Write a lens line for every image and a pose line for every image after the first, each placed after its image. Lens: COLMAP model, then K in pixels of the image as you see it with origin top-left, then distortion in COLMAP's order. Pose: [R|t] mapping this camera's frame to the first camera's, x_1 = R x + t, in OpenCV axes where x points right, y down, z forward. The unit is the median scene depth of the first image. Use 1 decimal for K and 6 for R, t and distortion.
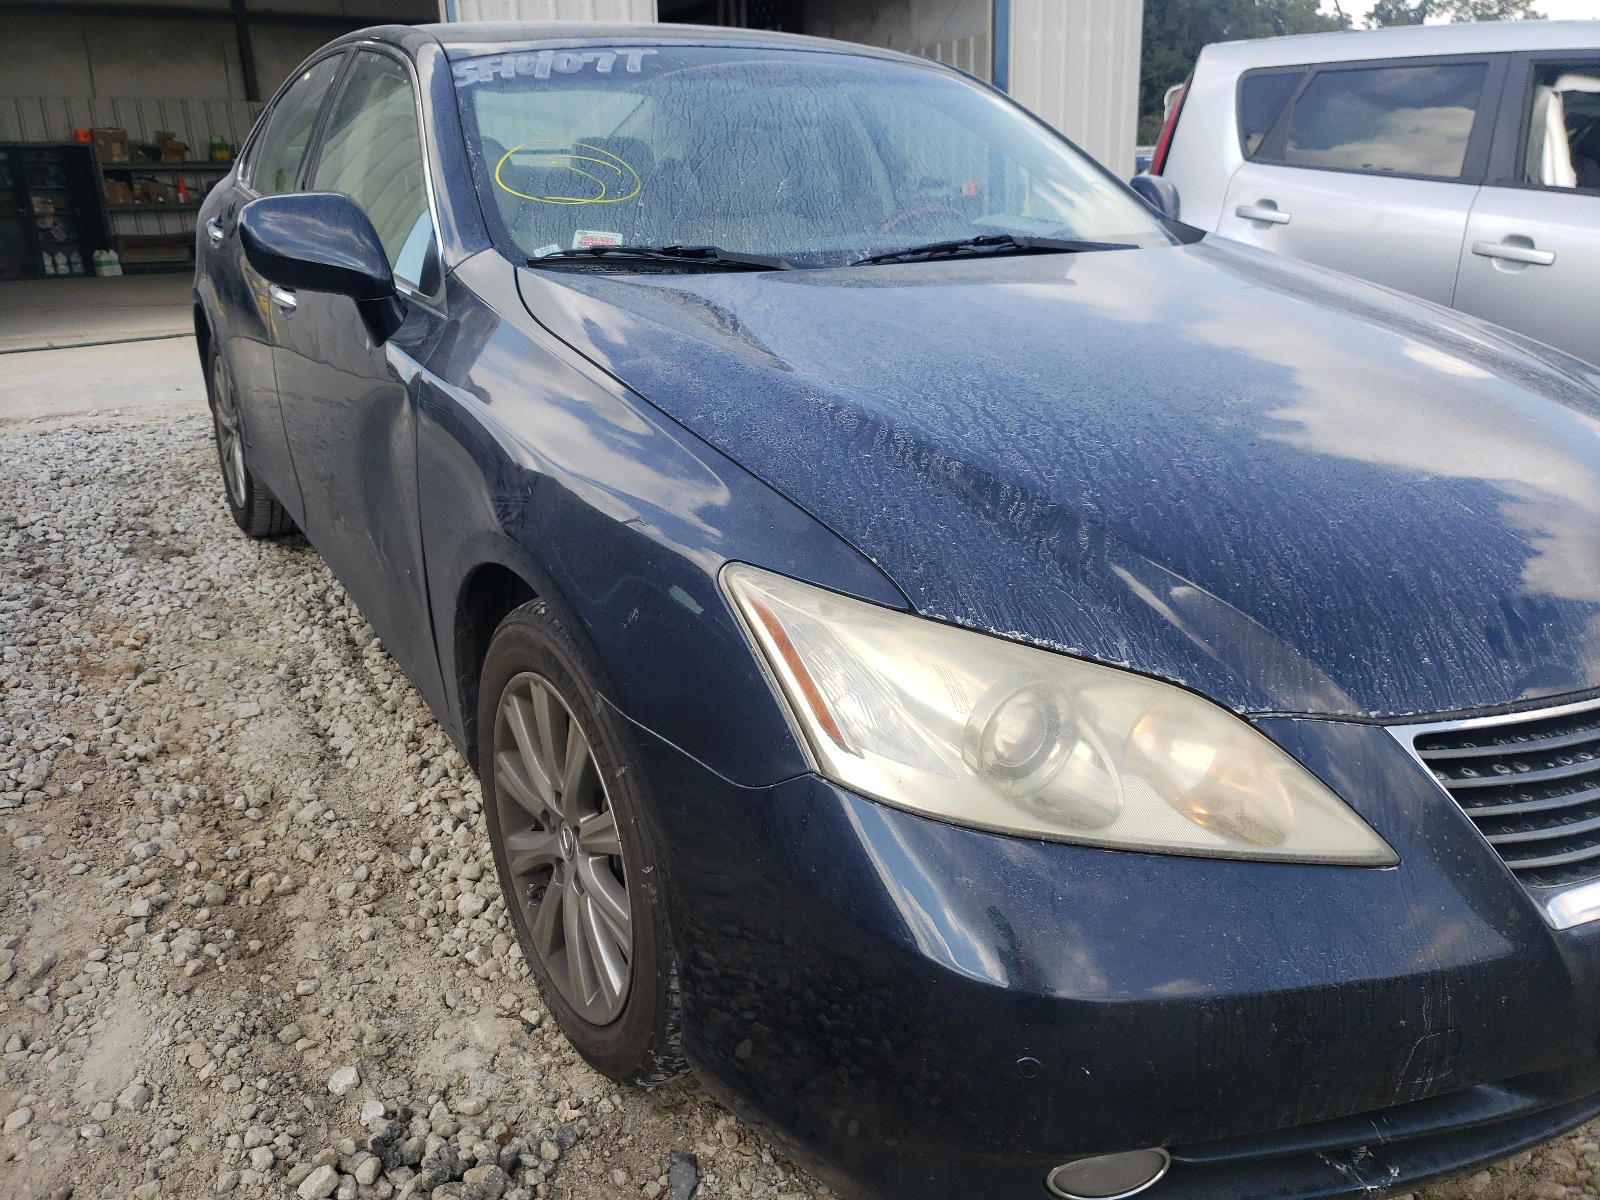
lens RADIAL K [[1222.6, 0, 798.6], [0, 1222.6, 589.6], [0, 0, 1]] dist [-0.061200, 0.039245]
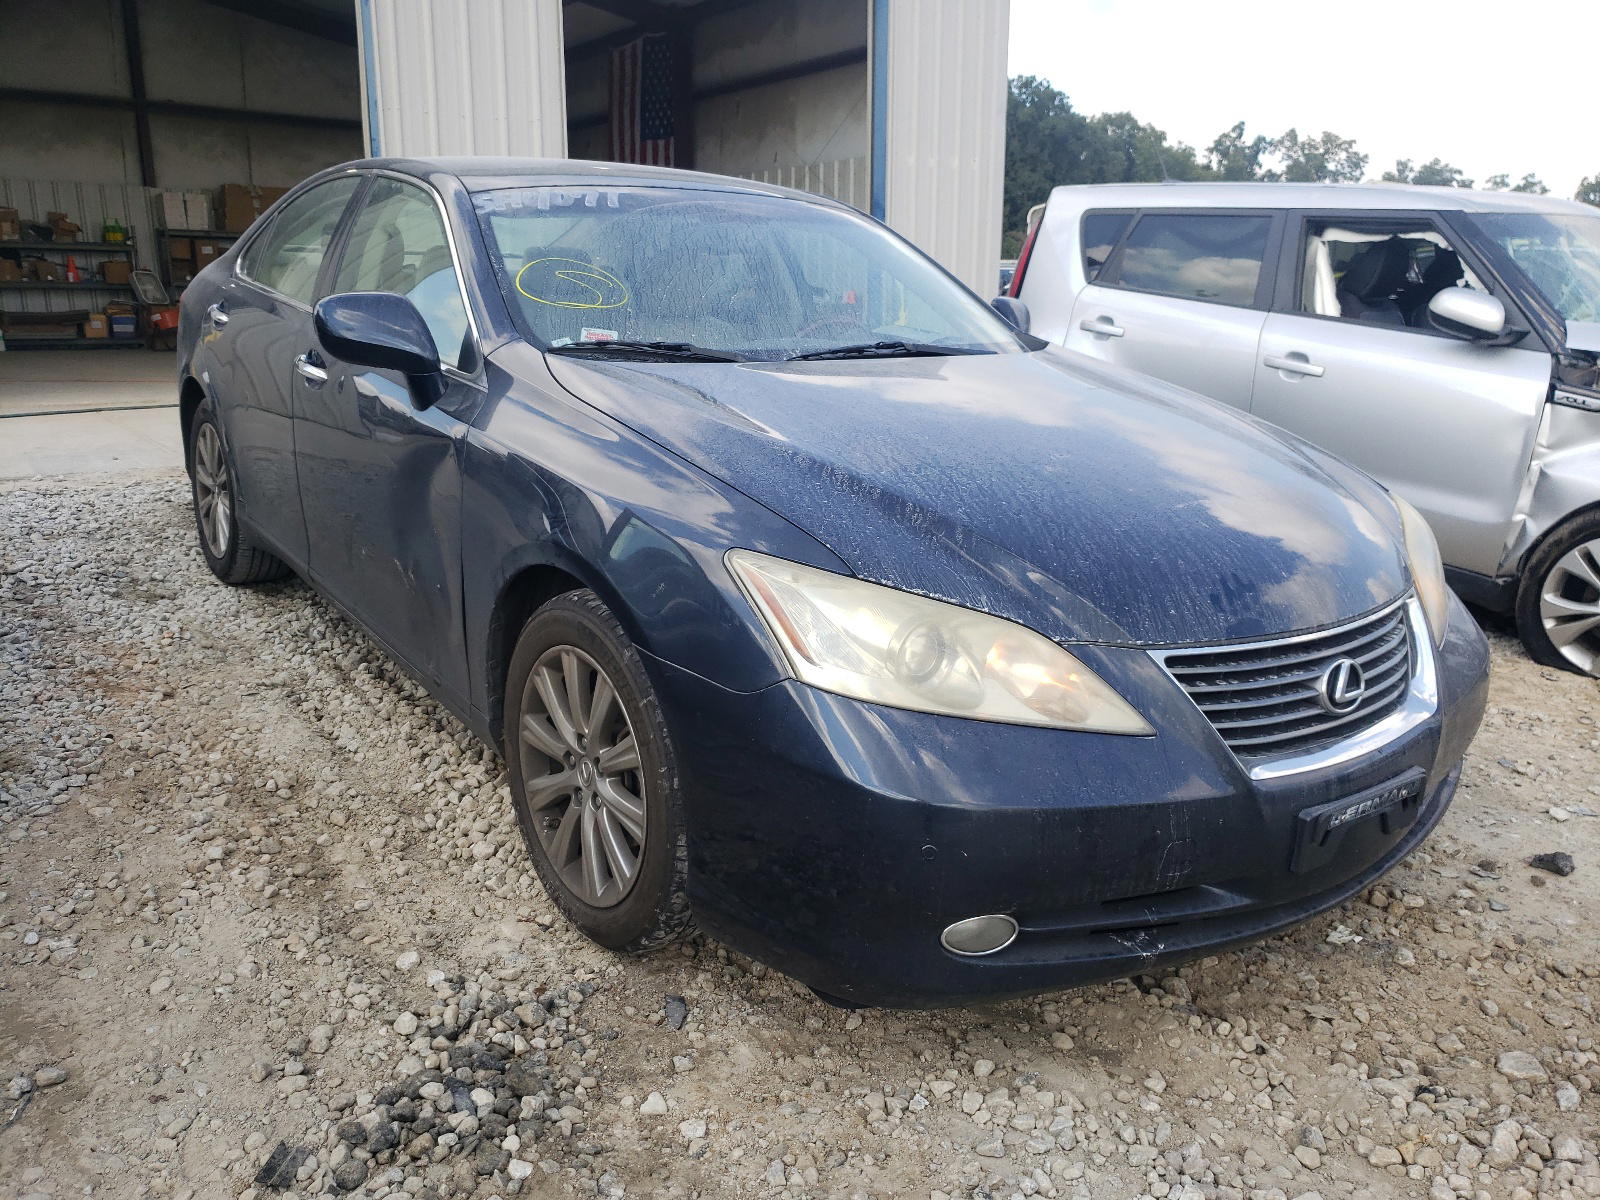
lens RADIAL K [[1222.6, 0, 800.2], [0, 1222.6, 606.5], [0, 0, 1]] dist [-0.061200, 0.039245]
pose [[0.994439, 0.008889, 0.104942, -0.082936], [-0.002156, 0.997941, -0.064102, 0.093404], [-0.105296, 0.063520, 0.992410, -0.327756]]
